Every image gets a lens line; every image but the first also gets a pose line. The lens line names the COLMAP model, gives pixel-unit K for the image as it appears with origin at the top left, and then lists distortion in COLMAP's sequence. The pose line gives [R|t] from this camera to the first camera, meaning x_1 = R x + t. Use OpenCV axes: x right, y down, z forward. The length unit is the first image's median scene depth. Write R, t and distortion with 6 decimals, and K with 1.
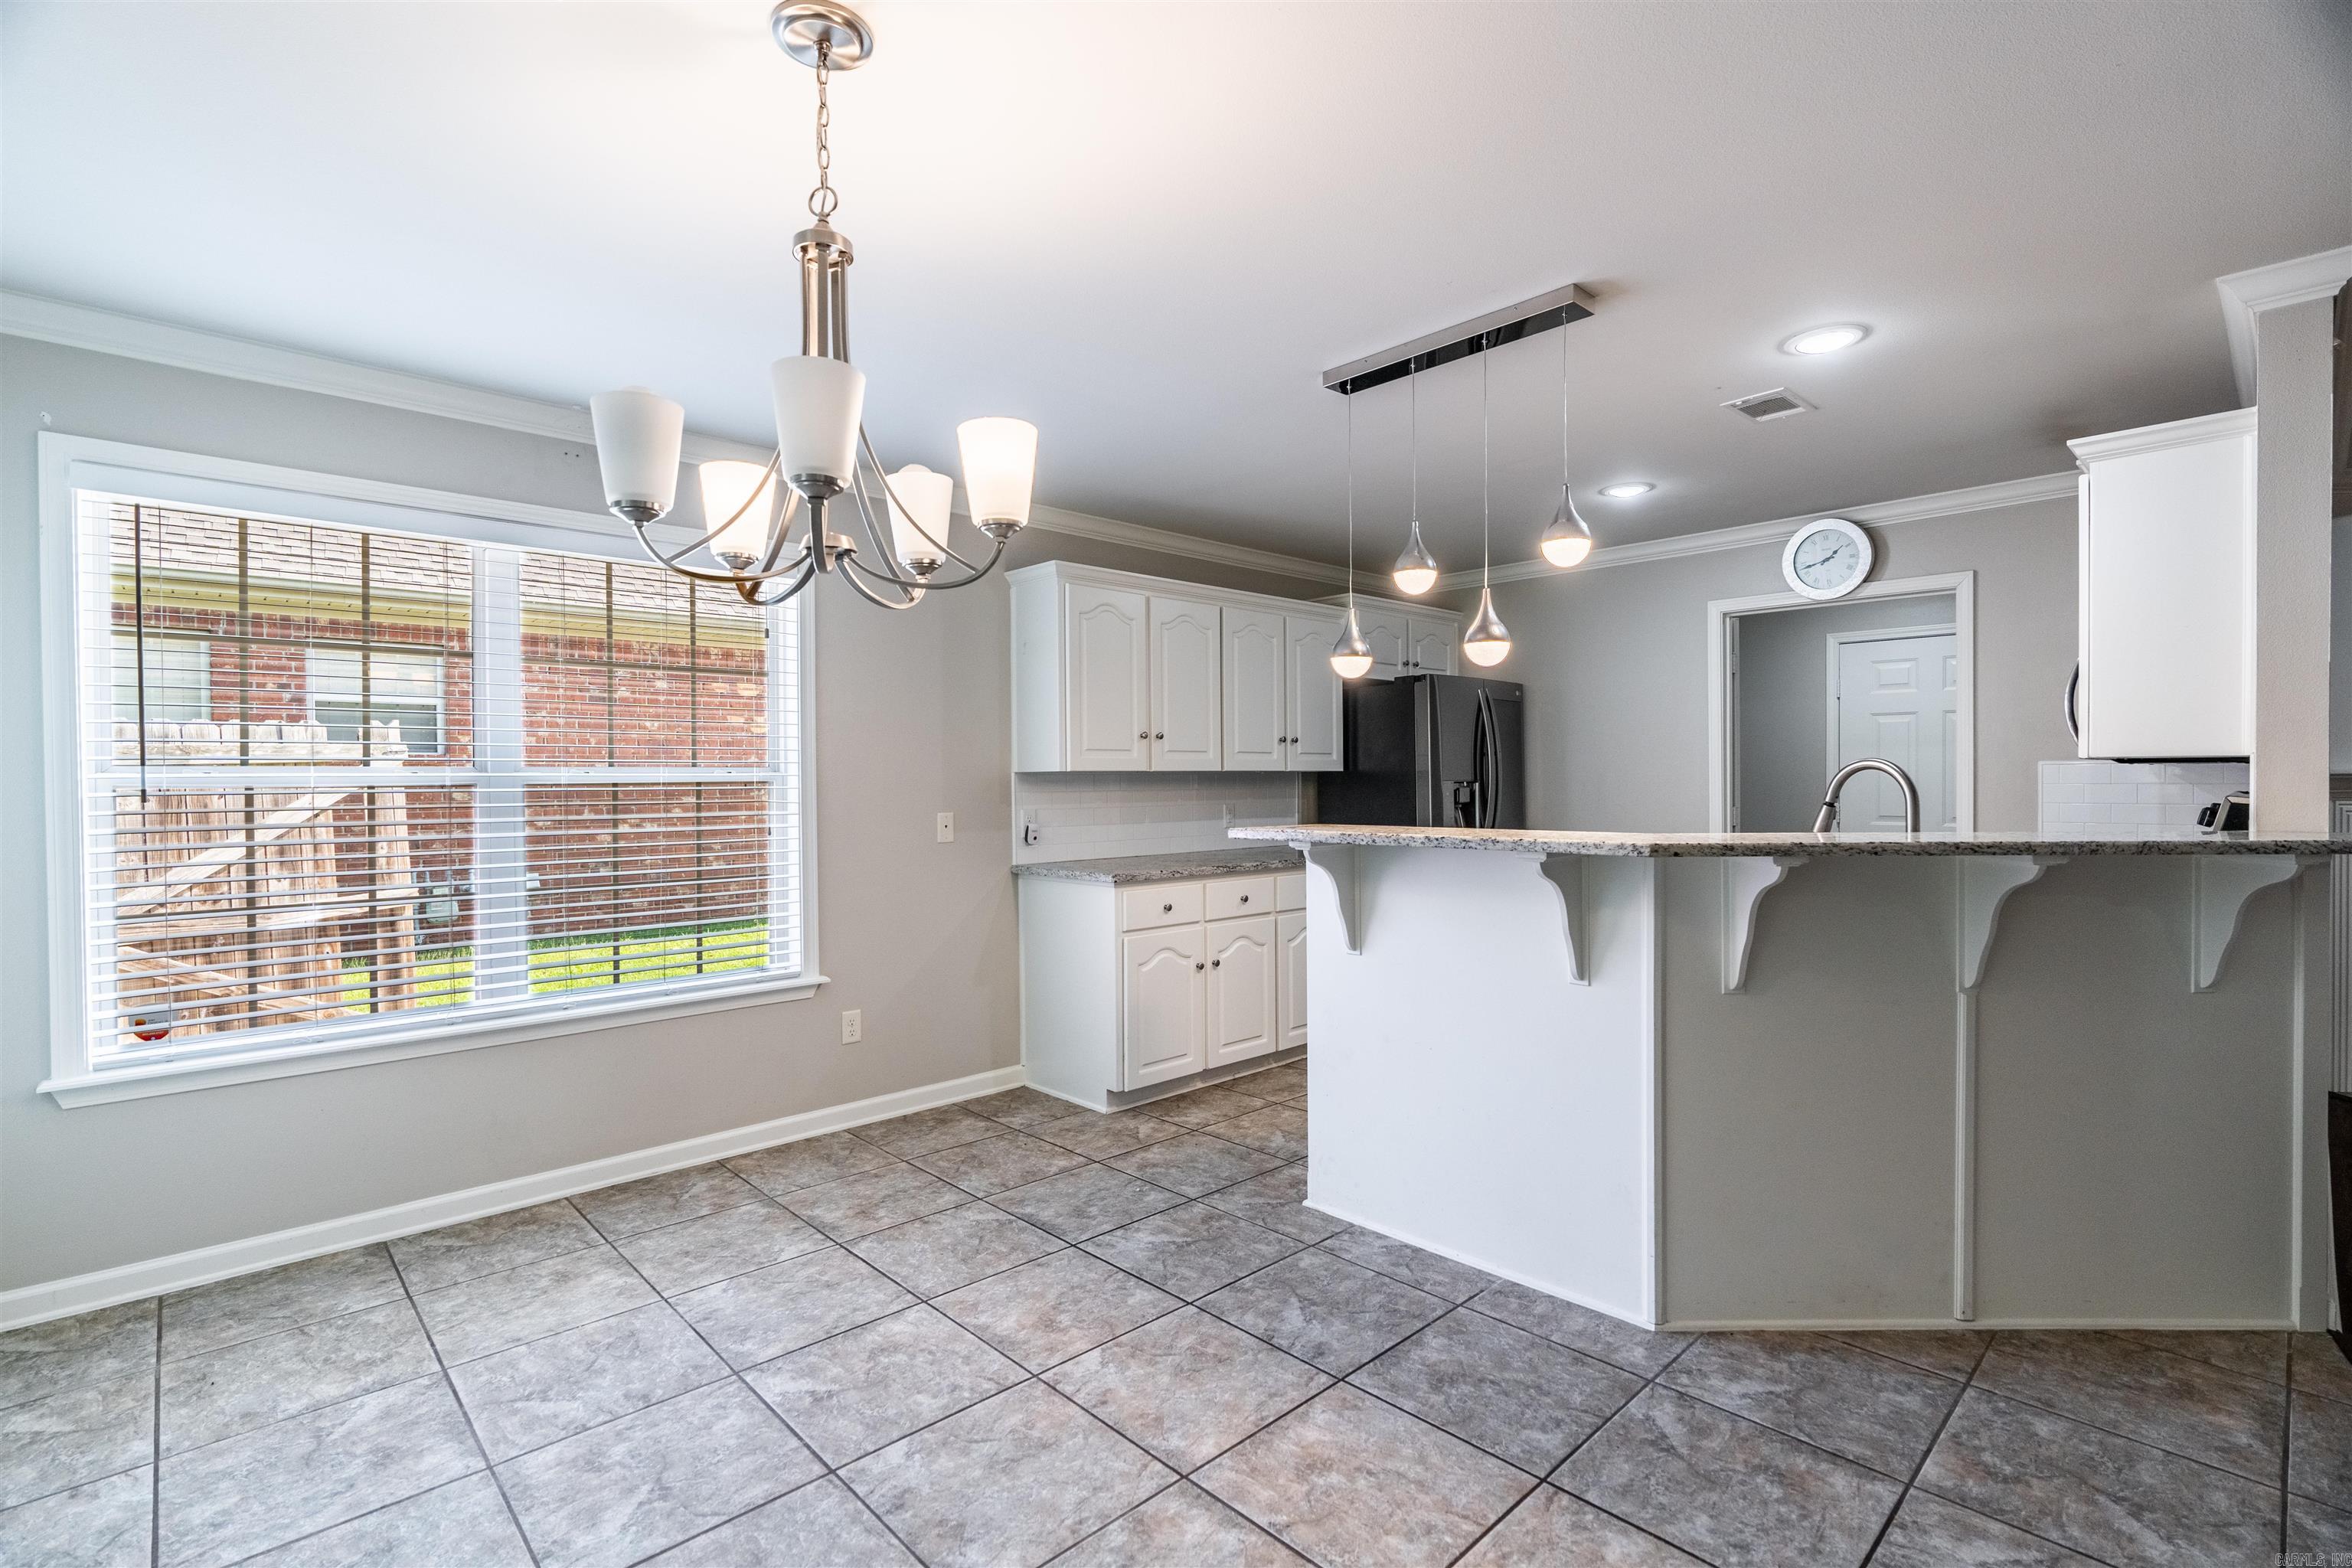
lens RADIAL K [[1090.9, 0, 1176.0], [0, 1090.9, 784.0], [0, 0, 1]] dist [-0.011709, 0.000945]
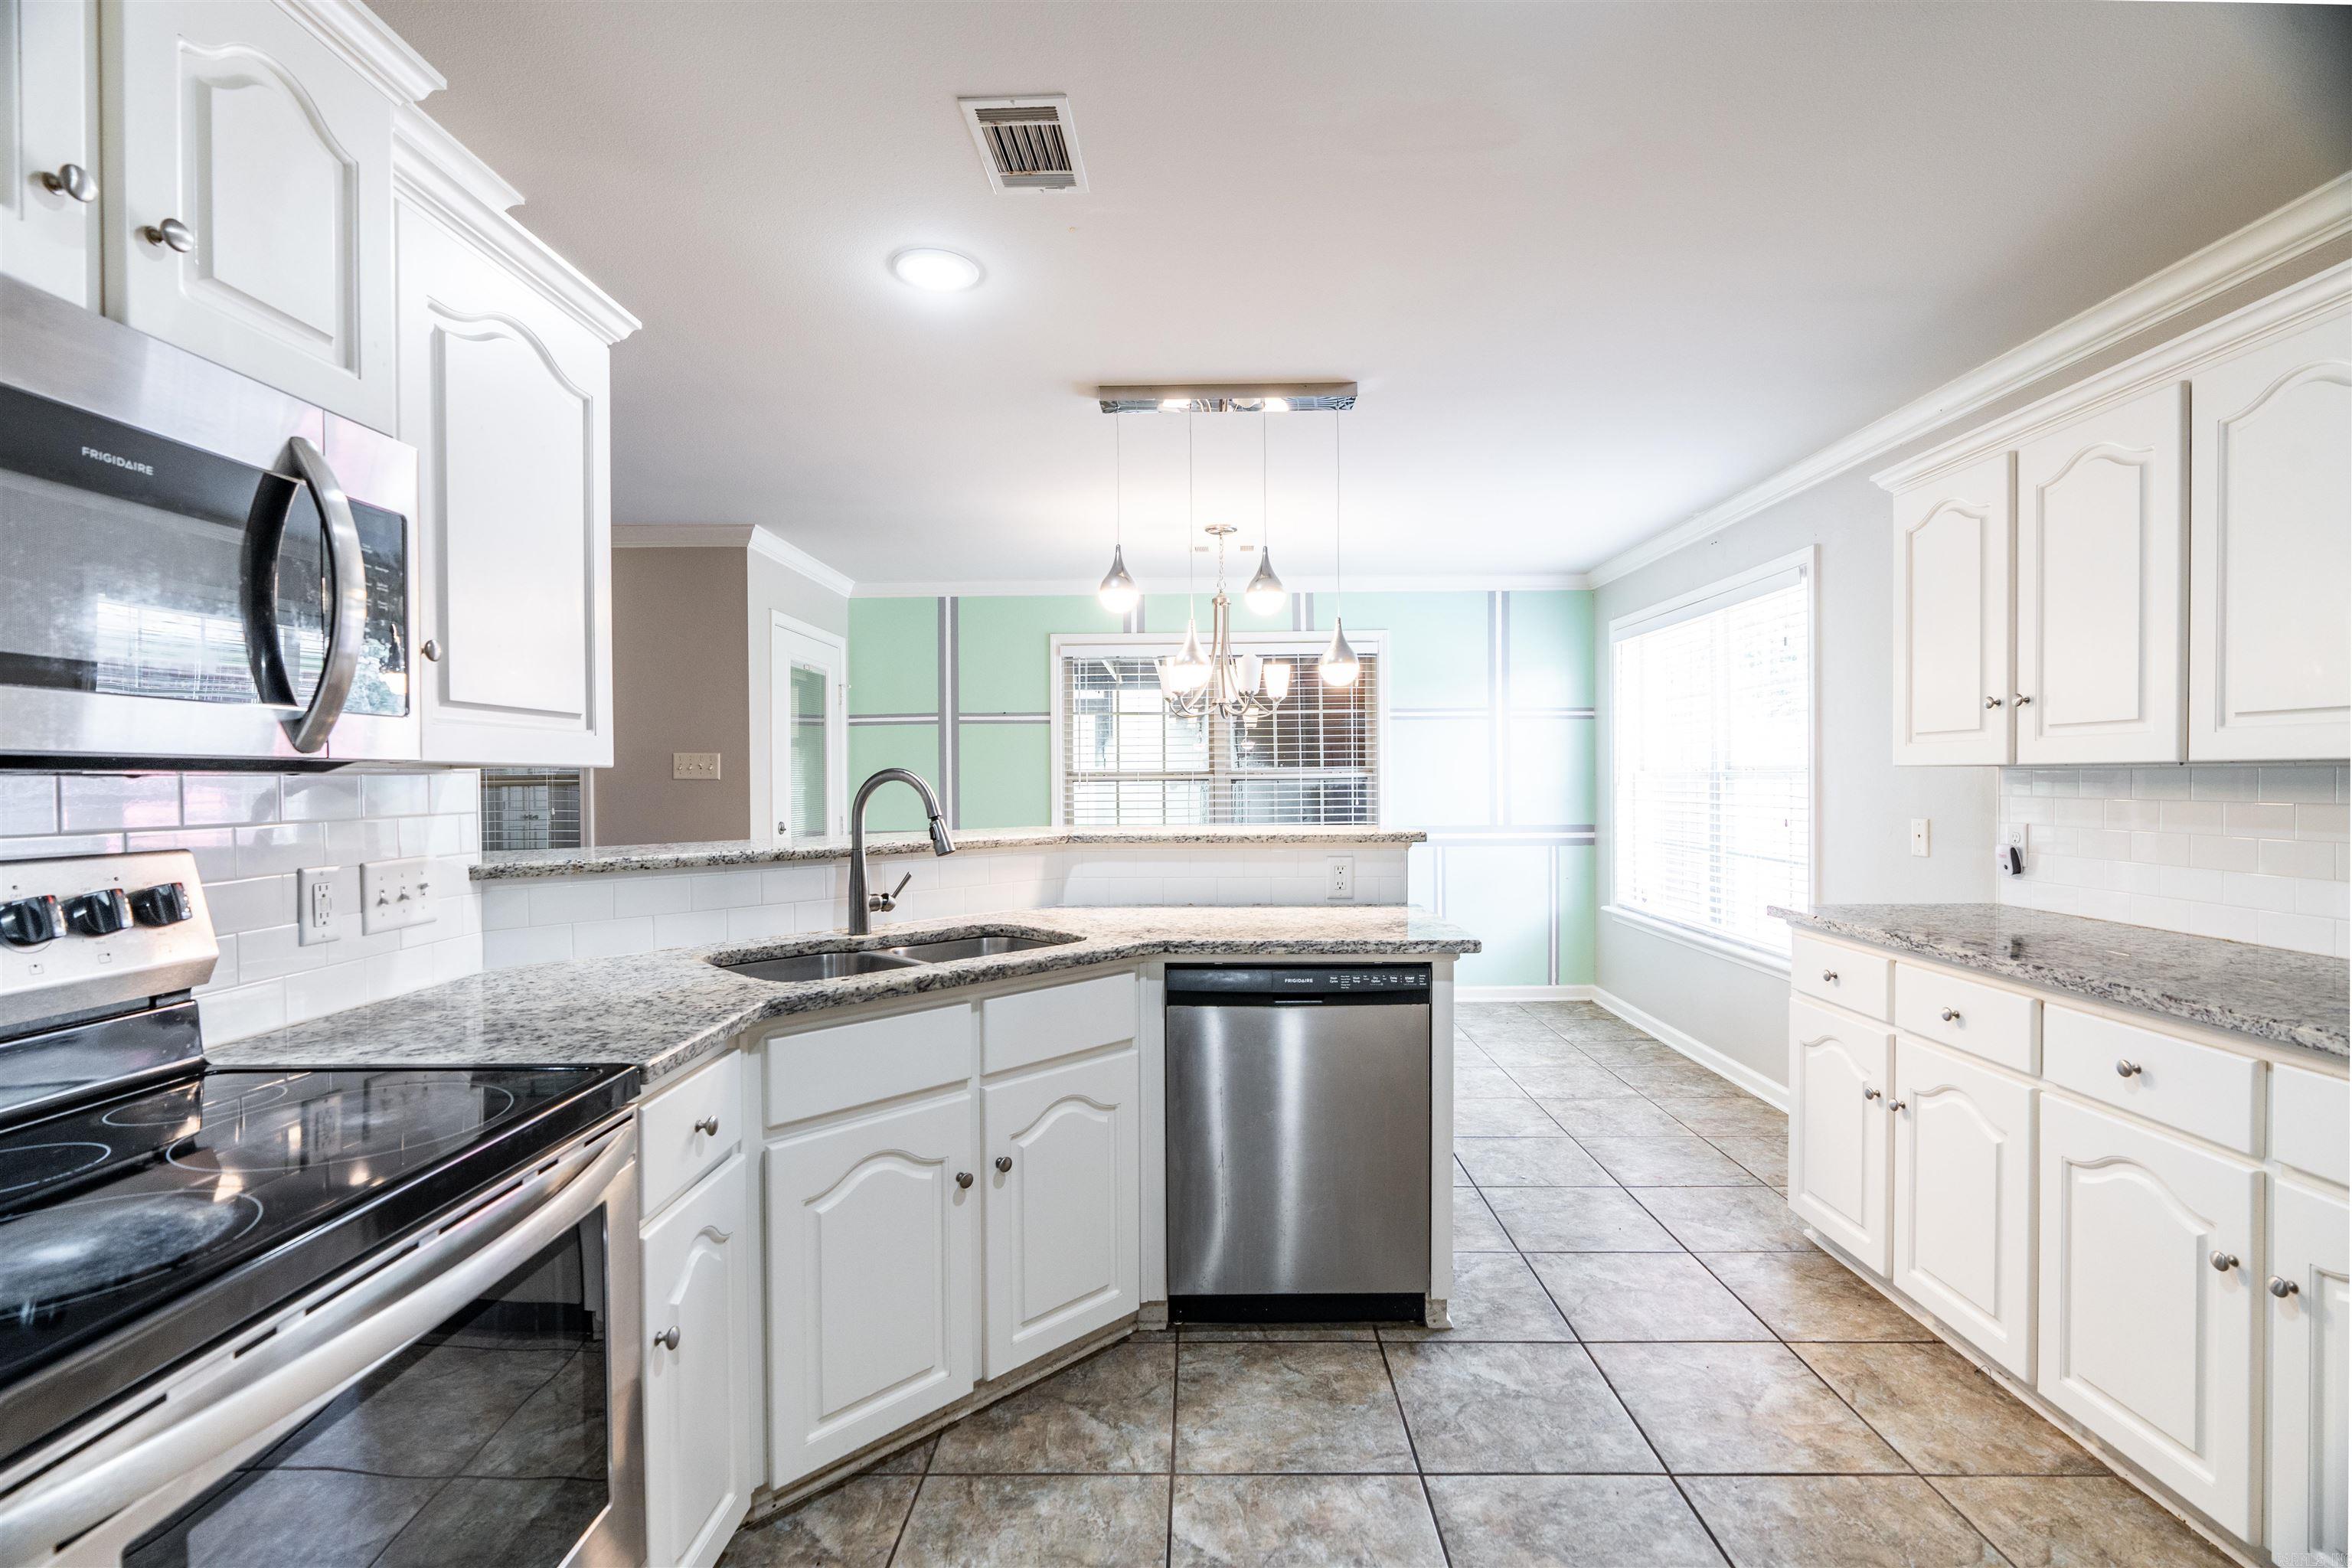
lens RADIAL K [[1073.1, 0, 1169.1], [0, 1073.1, 788.4], [0, 0, 1]] dist [-0.005364, 0.001182]
pose [[-0.706658, 0.021076, -0.707241, 0.778128], [0.006240, 0.999703, 0.023557, -0.017908], [0.707527, 0.012234, -0.706580, 1.259956]]
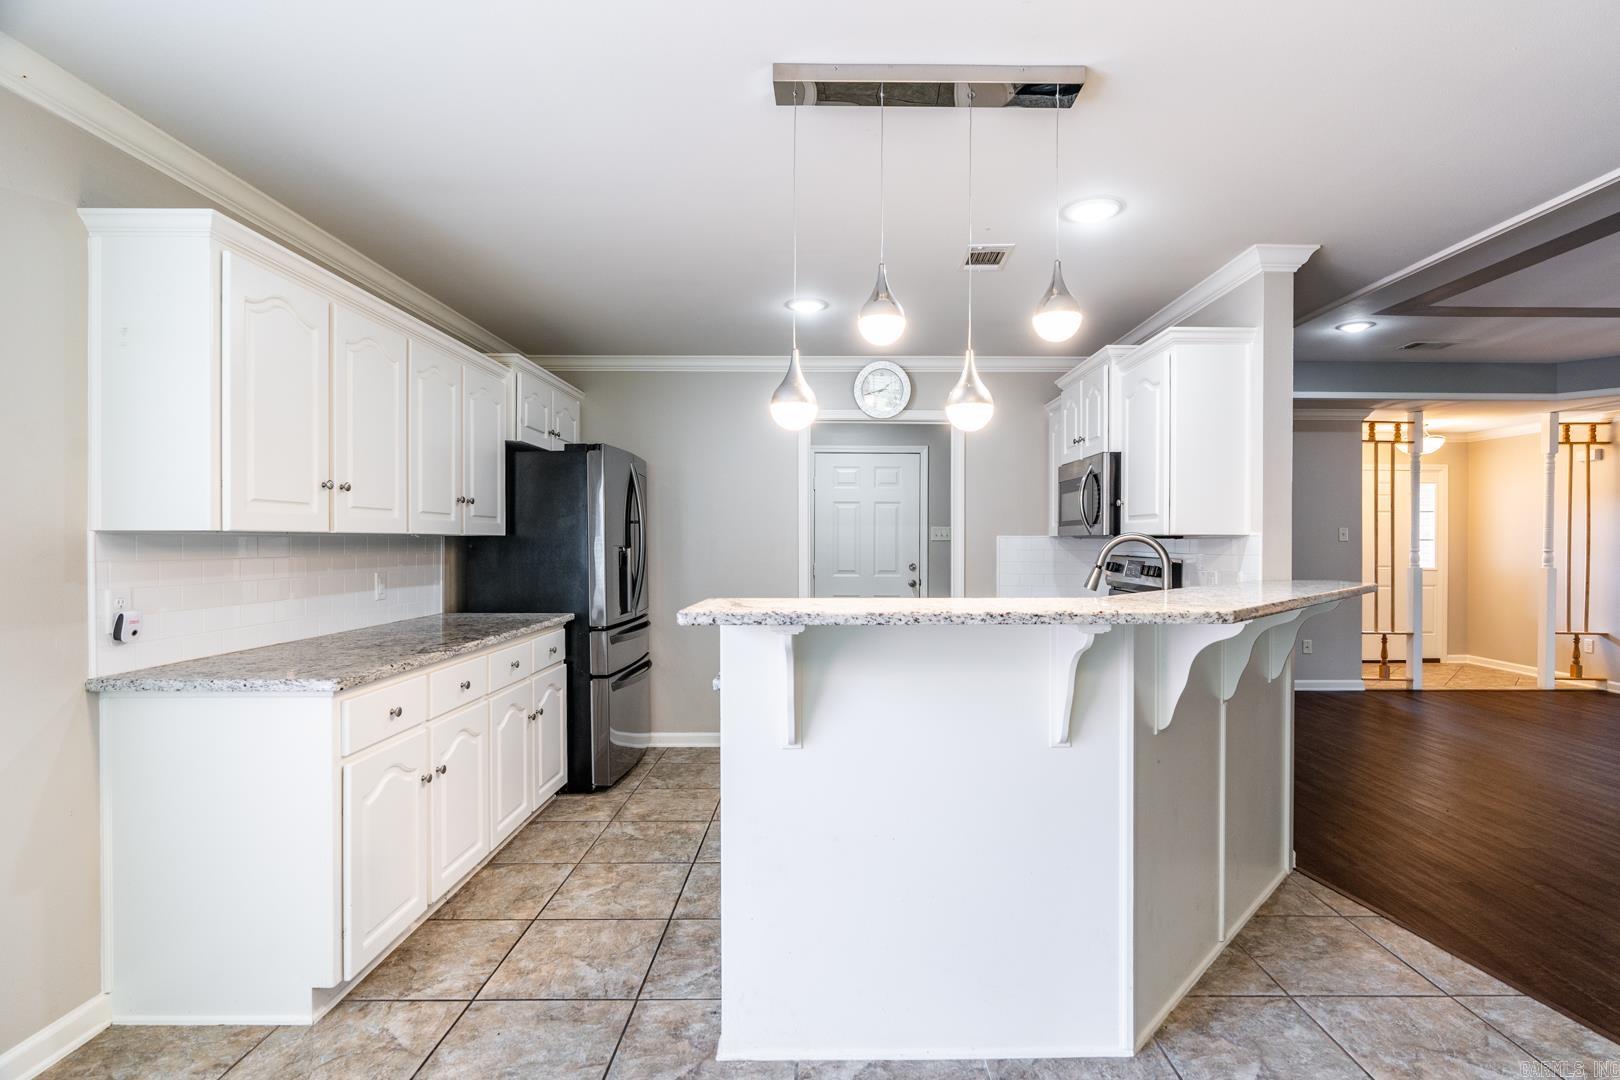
lens RADIAL K [[765.8, 0, 835.7], [0, 765.8, 542.4], [0, 0, 1]] dist [-0.005374, -0.000255]
pose [[0.679435, 0.009771, 0.733671, -0.206347], [-0.001599, 0.999929, -0.011836, 0.000981], [-0.733734, 0.006868, 0.679402, 0.443666]]
